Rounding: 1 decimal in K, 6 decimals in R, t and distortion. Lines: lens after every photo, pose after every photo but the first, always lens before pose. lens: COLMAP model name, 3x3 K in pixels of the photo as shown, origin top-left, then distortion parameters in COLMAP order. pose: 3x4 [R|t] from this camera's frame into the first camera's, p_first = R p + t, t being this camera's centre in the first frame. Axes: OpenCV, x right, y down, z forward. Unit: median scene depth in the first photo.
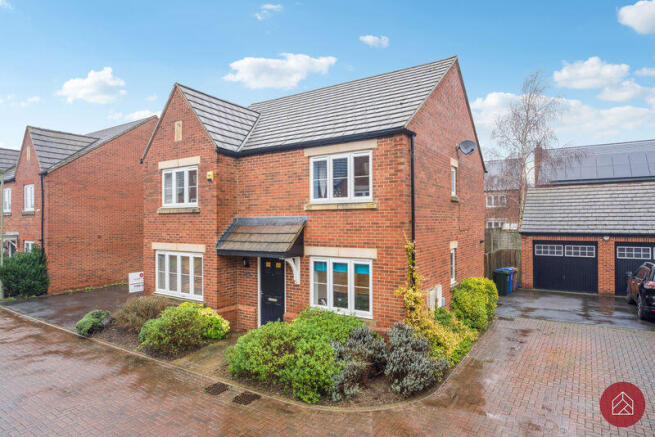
lens RADIAL K [[396.1, 0, 327.4], [0, 396.1, 217.4], [0, 0, 1]] dist [-0.004275, -0.001929]
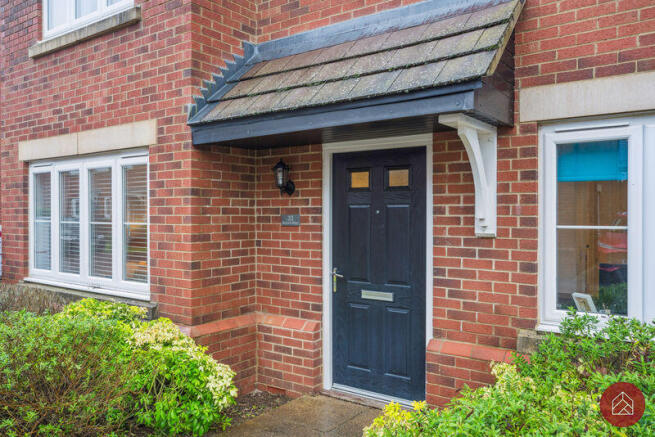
lens RADIAL K [[522.0, 0, 325.2], [0, 522.0, 215.5], [0, 0, 1]] dist [-0.009041, 0.001877]
pose [[0.999234, 0.003681, -0.038970, -0.161039], [-0.003522, 0.999985, 0.004132, 0.145334], [0.038984, -0.003992, 0.999232, 0.603087]]
